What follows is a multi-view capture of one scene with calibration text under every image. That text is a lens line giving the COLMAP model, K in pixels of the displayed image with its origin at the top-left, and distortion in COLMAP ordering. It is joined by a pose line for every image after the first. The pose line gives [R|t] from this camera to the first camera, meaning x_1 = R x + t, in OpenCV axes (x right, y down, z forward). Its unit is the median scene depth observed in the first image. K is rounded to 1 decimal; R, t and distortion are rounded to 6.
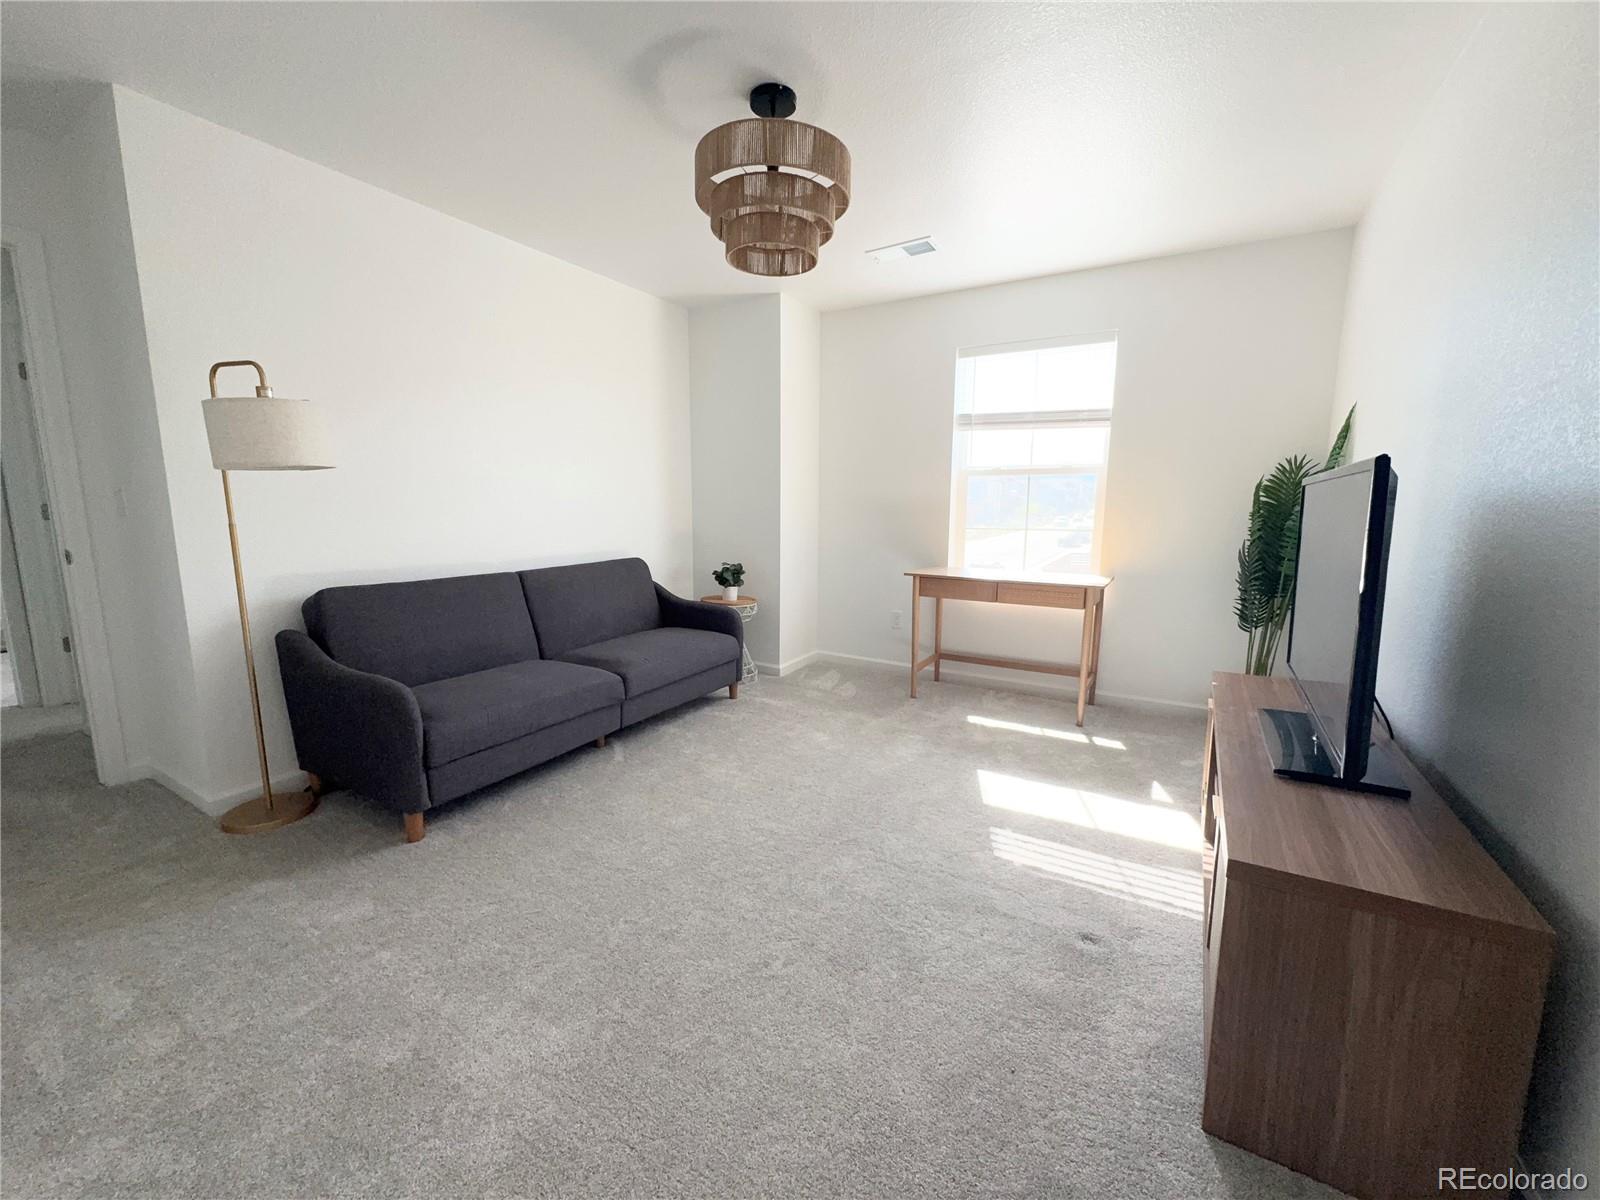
lens RADIAL K [[641.5, 0, 800.0], [0, 641.5, 600.0], [0, 0, 1]] dist [-0.000996, -0.000344]
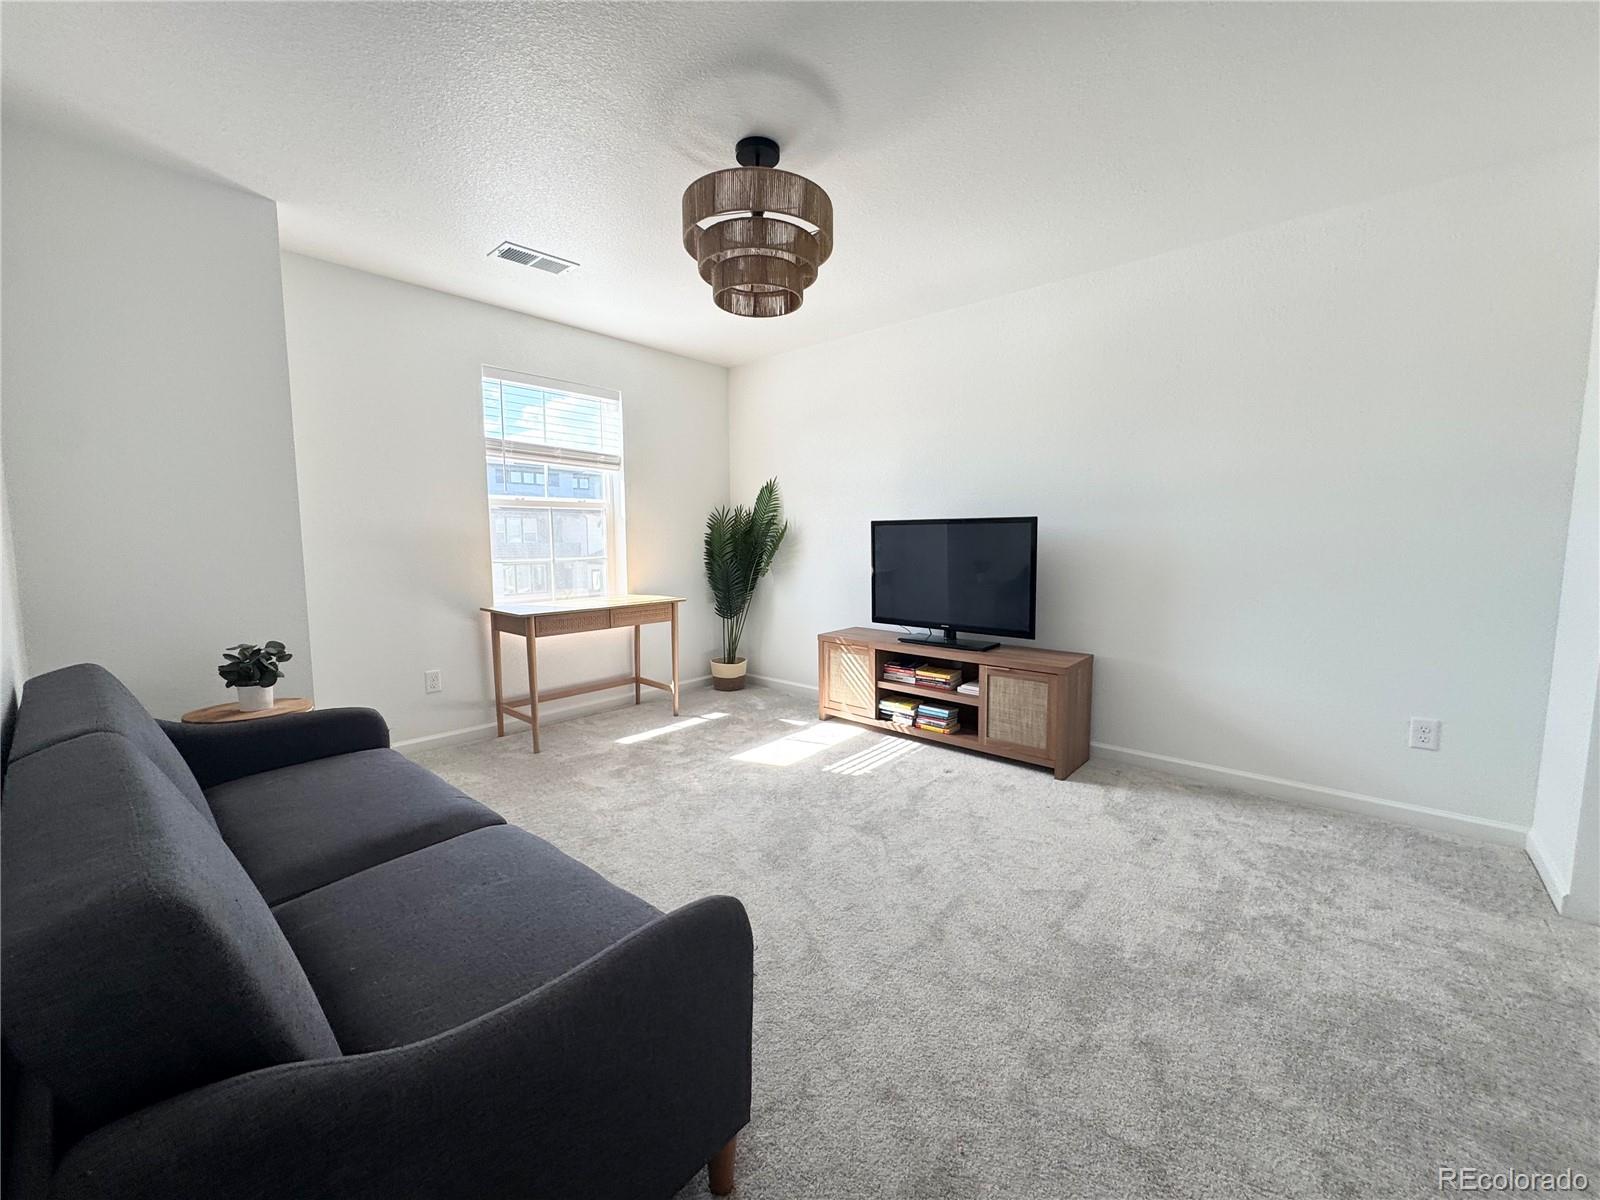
lens RADIAL K [[641.5, 0, 800.0], [0, 641.5, 600.0], [0, 0, 1]] dist [-0.000996, -0.000344]
pose [[0.162782, -0.105022, 0.981057, -0.709628], [0.146943, 0.985811, 0.081149, -0.086758], [-0.975659, 0.130950, 0.175905, 0.526723]]
